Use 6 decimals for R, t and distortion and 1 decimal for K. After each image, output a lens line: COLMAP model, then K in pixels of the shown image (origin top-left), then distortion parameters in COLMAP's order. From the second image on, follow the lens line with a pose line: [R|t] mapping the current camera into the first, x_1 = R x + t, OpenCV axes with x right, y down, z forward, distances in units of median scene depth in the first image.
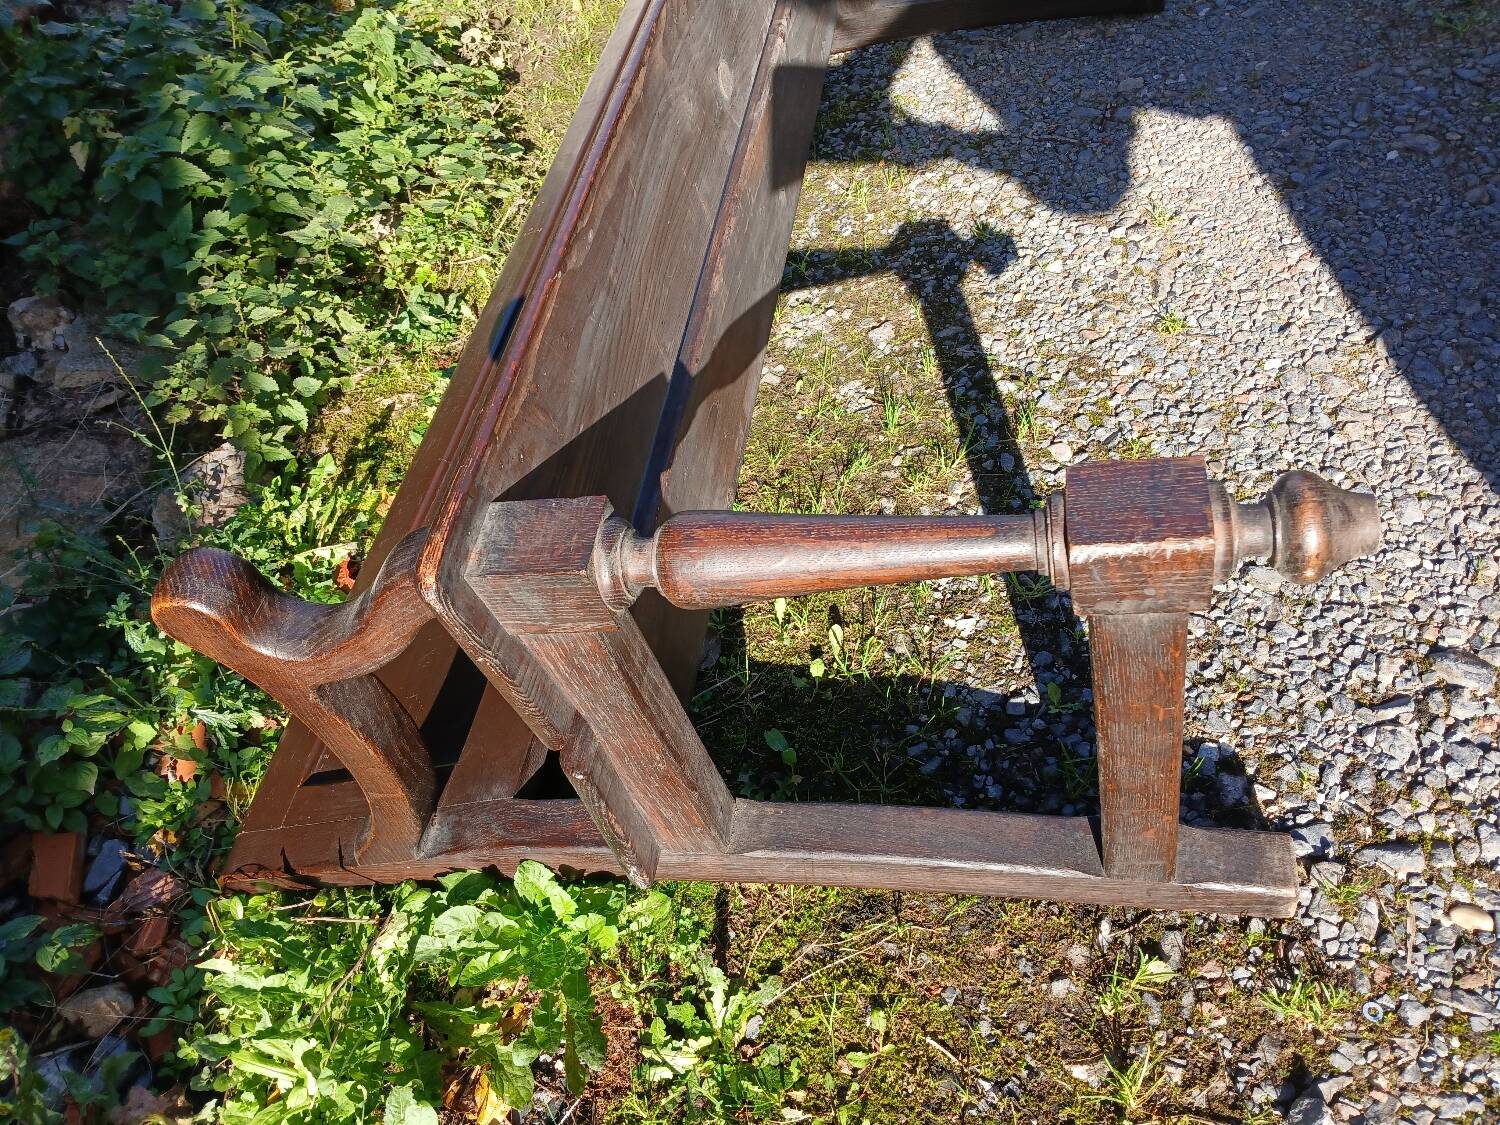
lens RADIAL K [[1159.5, 0, 747.4], [0, 1159.5, 565.0], [0, 0, 1]] dist [0.041954, -0.113102]
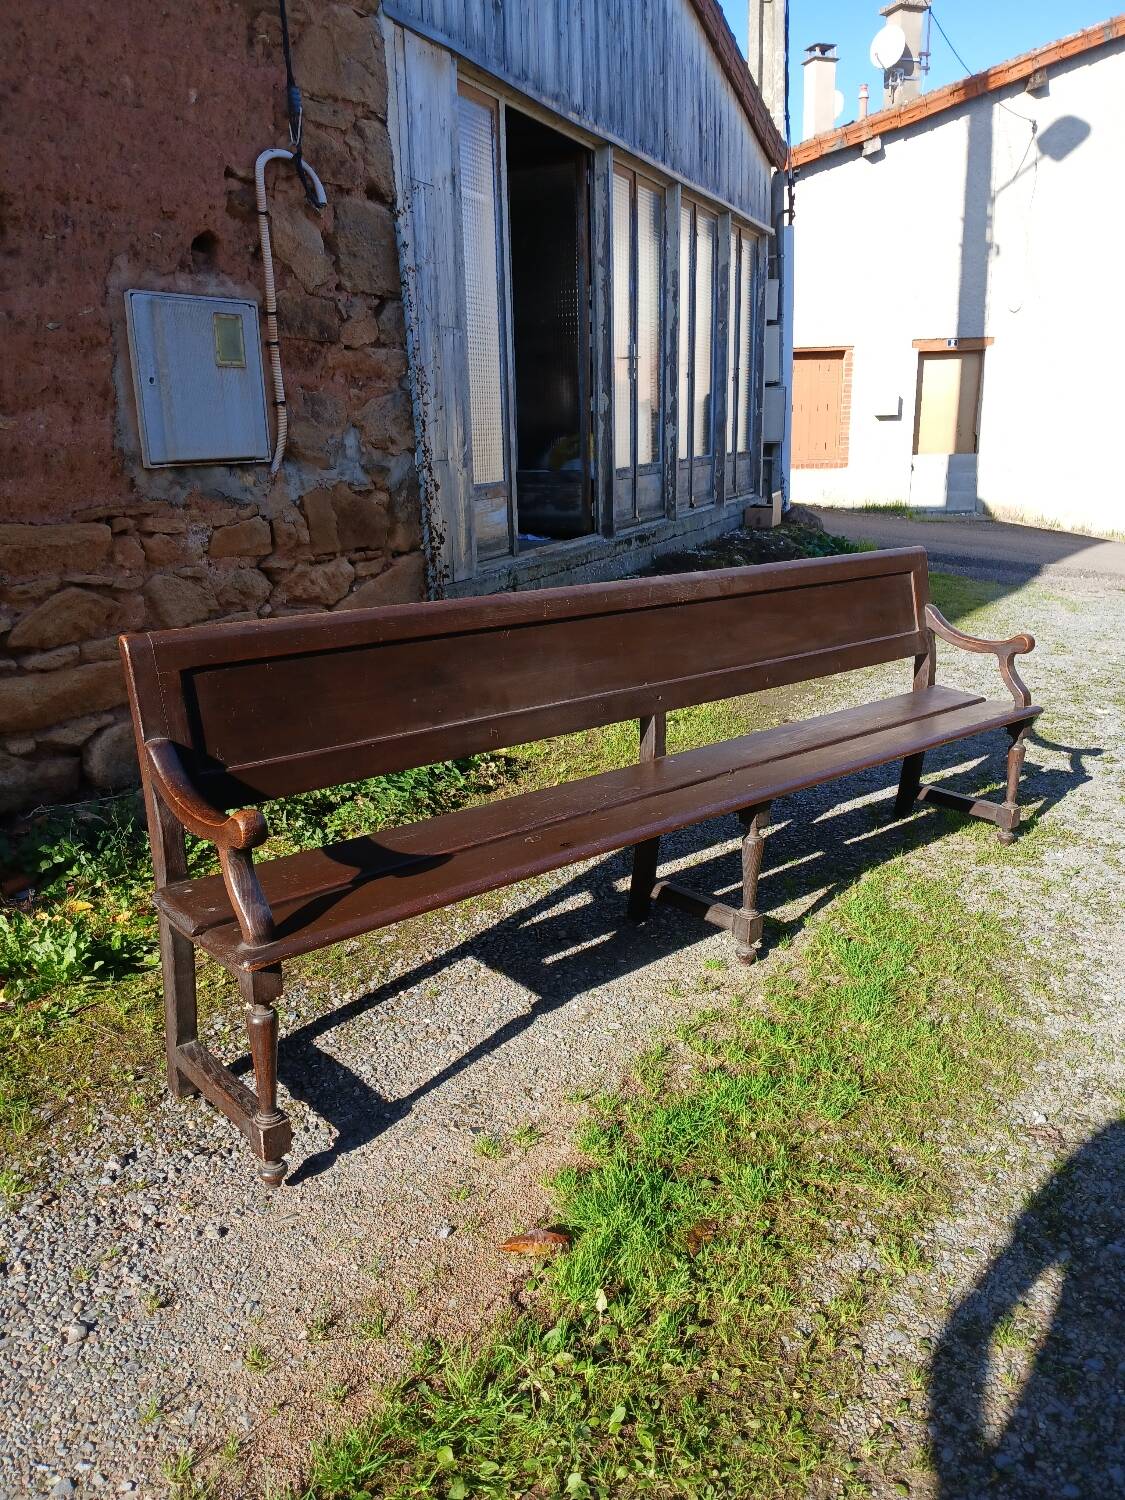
lens RADIAL K [[1147.0, 0, 566.5], [0, 1147.0, 747.1], [0, 0, 1]] dist [0.117243, -0.265231]
pose [[0.694484, 0.498341, -0.518987, 1.983205], [-0.673744, 0.703556, -0.226005, -0.281402], [0.252509, 0.506621, 0.824363, -1.390615]]
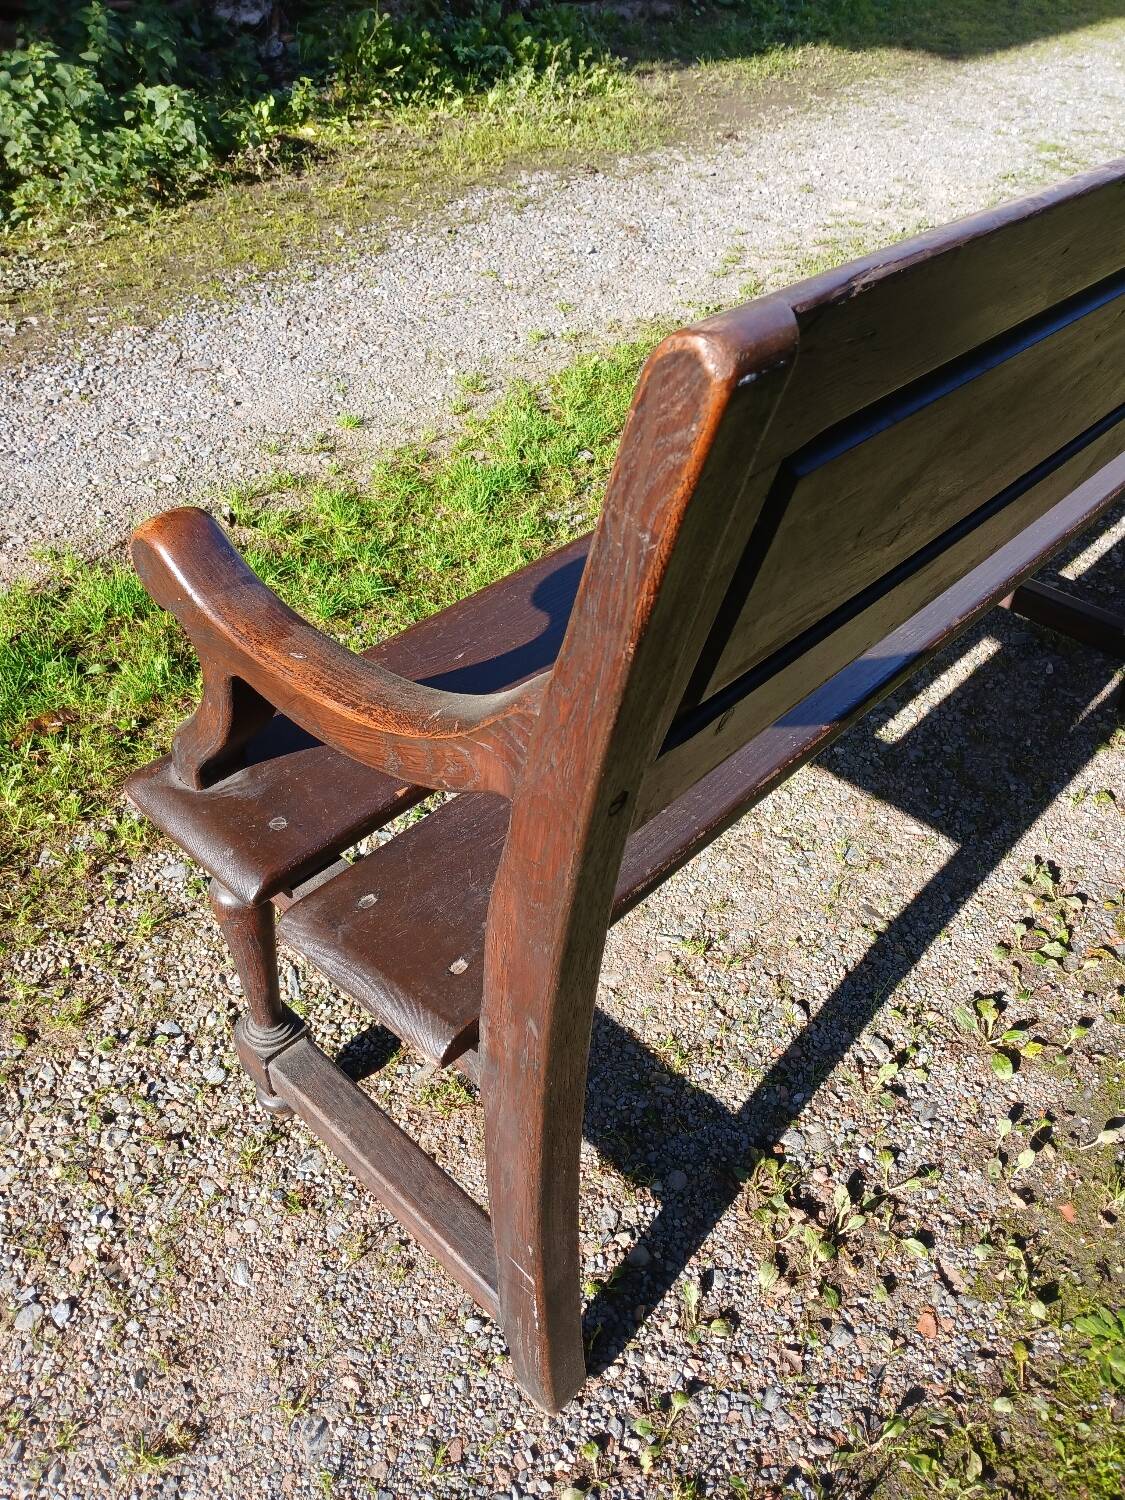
lens RADIAL K [[1159.5, 0, 566.3], [0, 1159.5, 744.6], [0, 0, 1]] dist [0.041954, -0.113102]
pose [[0.574316, 0.761746, -0.299839, 2.511315], [-0.757634, 0.633321, 0.157780, -1.169963], [0.310083, 0.136553, 0.940852, -0.545804]]
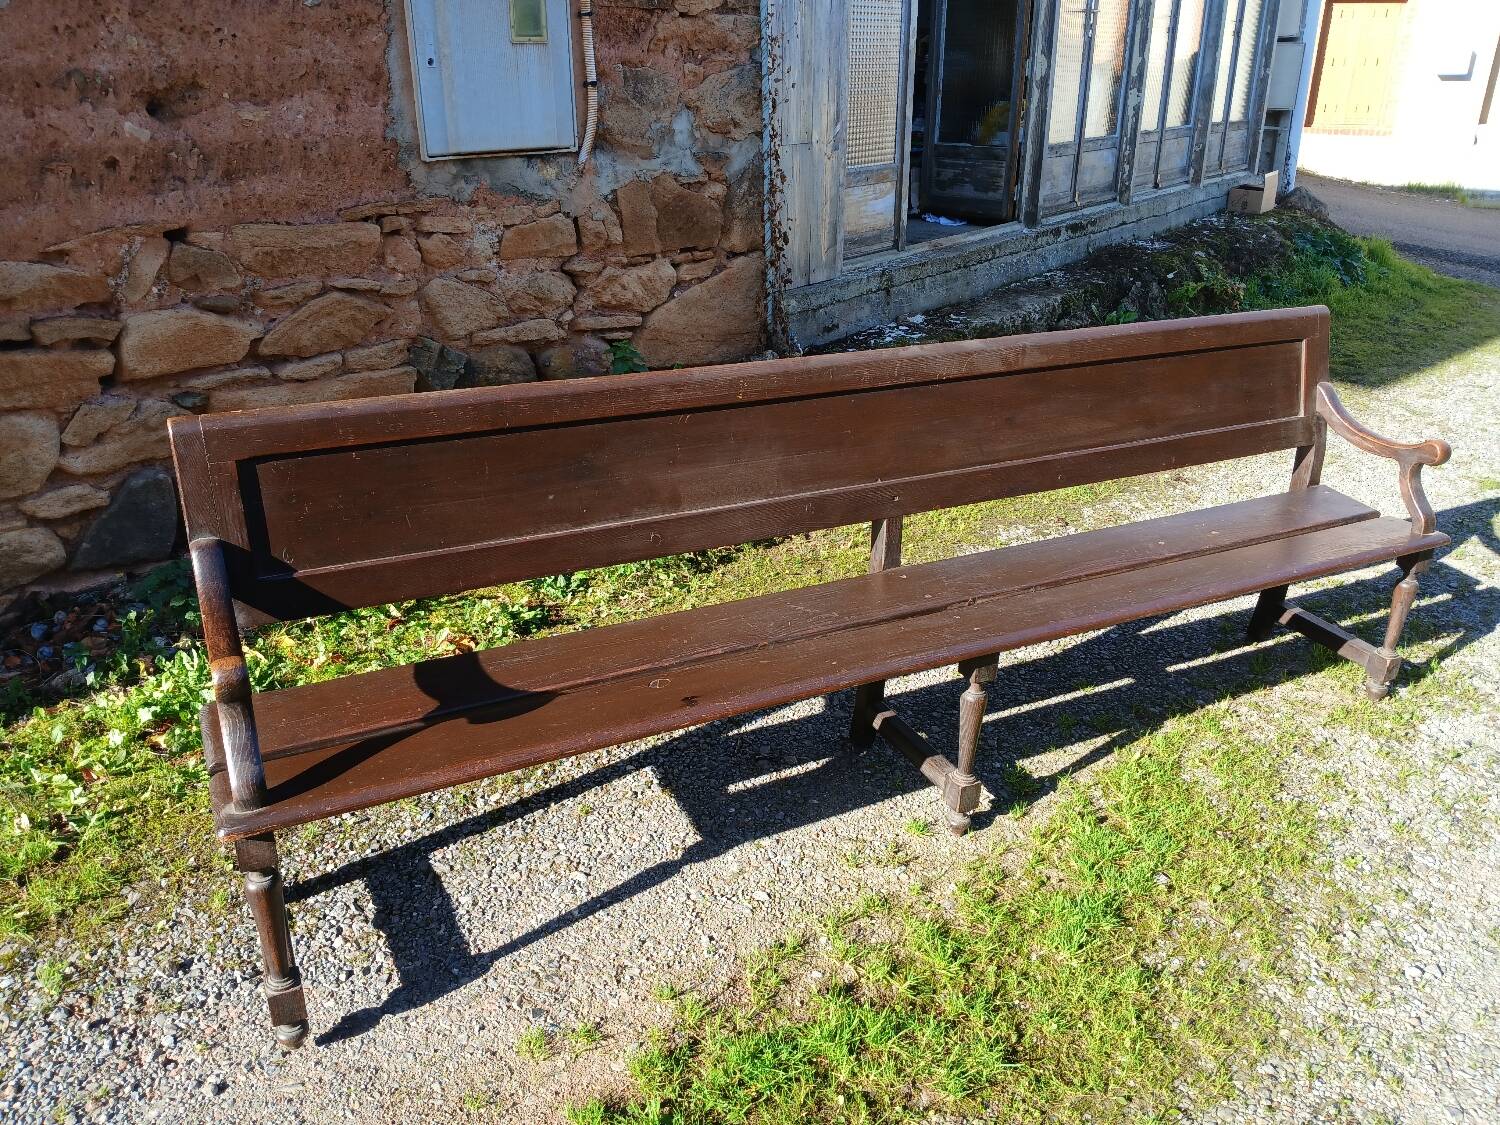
lens RADIAL K [[1147.0, 0, 749.4], [0, 1147.0, 559.5], [0, 0, 1]] dist [0.117243, -0.265231]
pose [[0.490985, 0.640403, -0.590608, 1.900273], [-0.769922, 0.636193, 0.049778, -1.081078], [0.407619, 0.430282, 0.805422, -0.927967]]
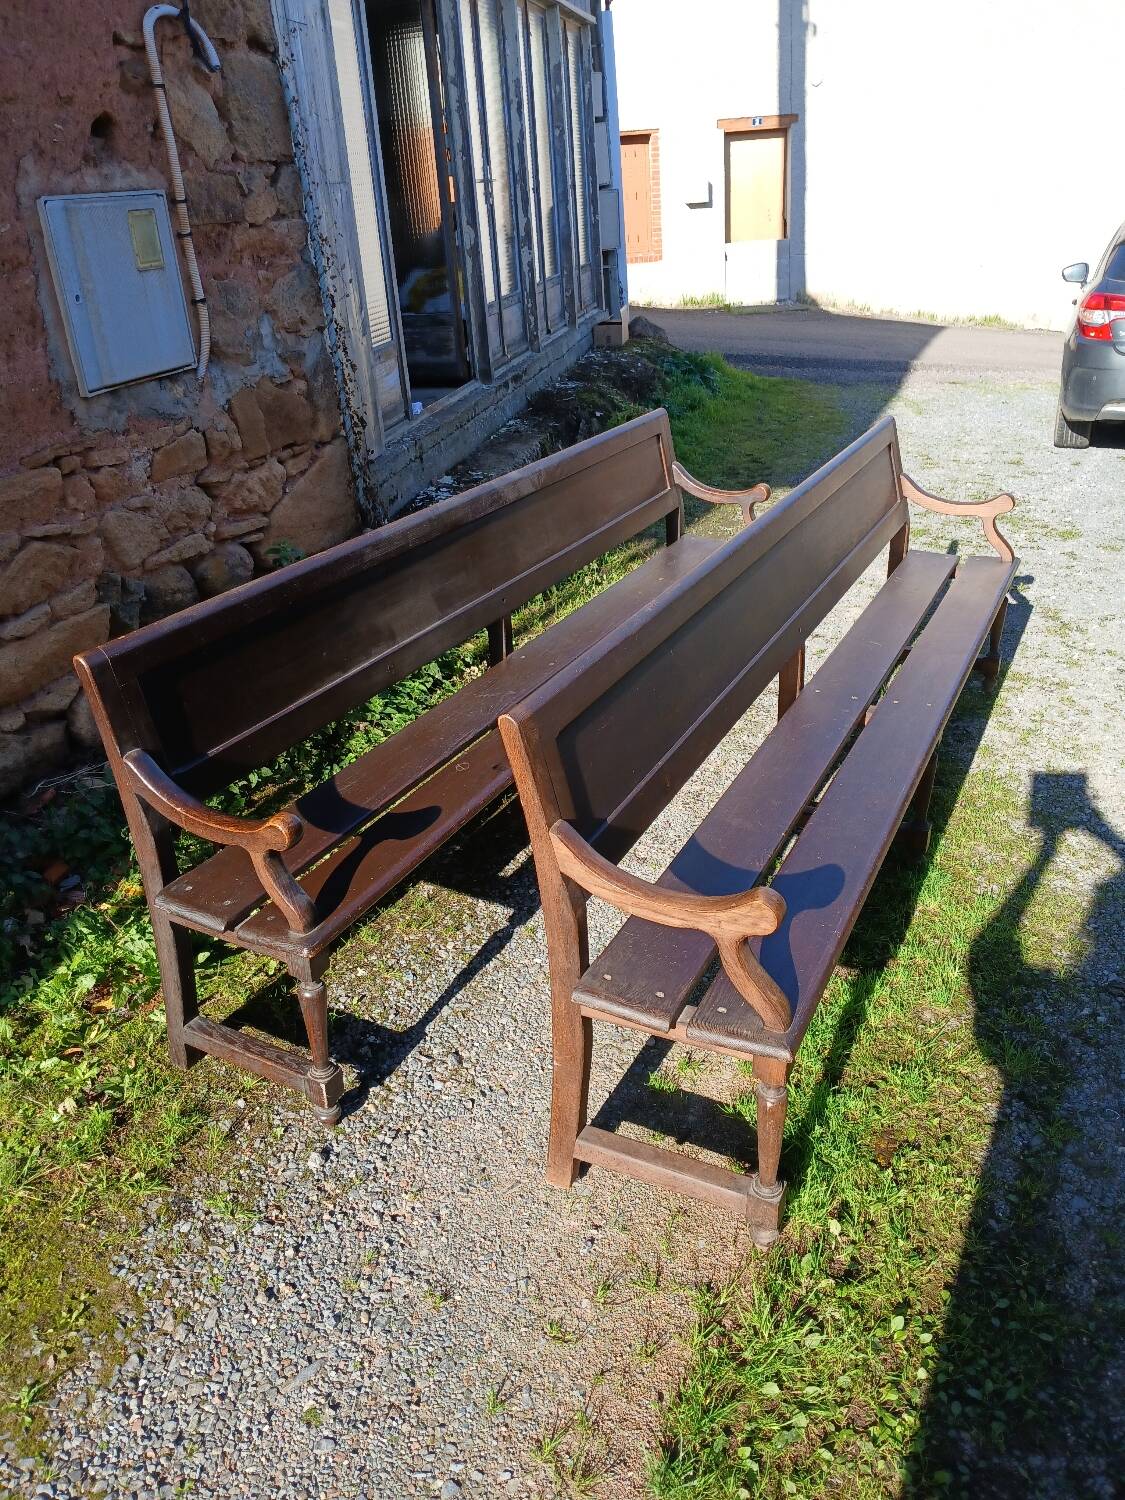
lens RADIAL K [[1156.7, 0, 567.6], [0, 1156.7, 741.5], [0, 0, 1]] dist [0.070628, -0.159504]
pose [[0.817711, 0.483025, -0.313107, 1.311840], [-0.554519, 0.806954, -0.203307, -0.107545], [0.154461, 0.339870, 0.927702, -1.744691]]
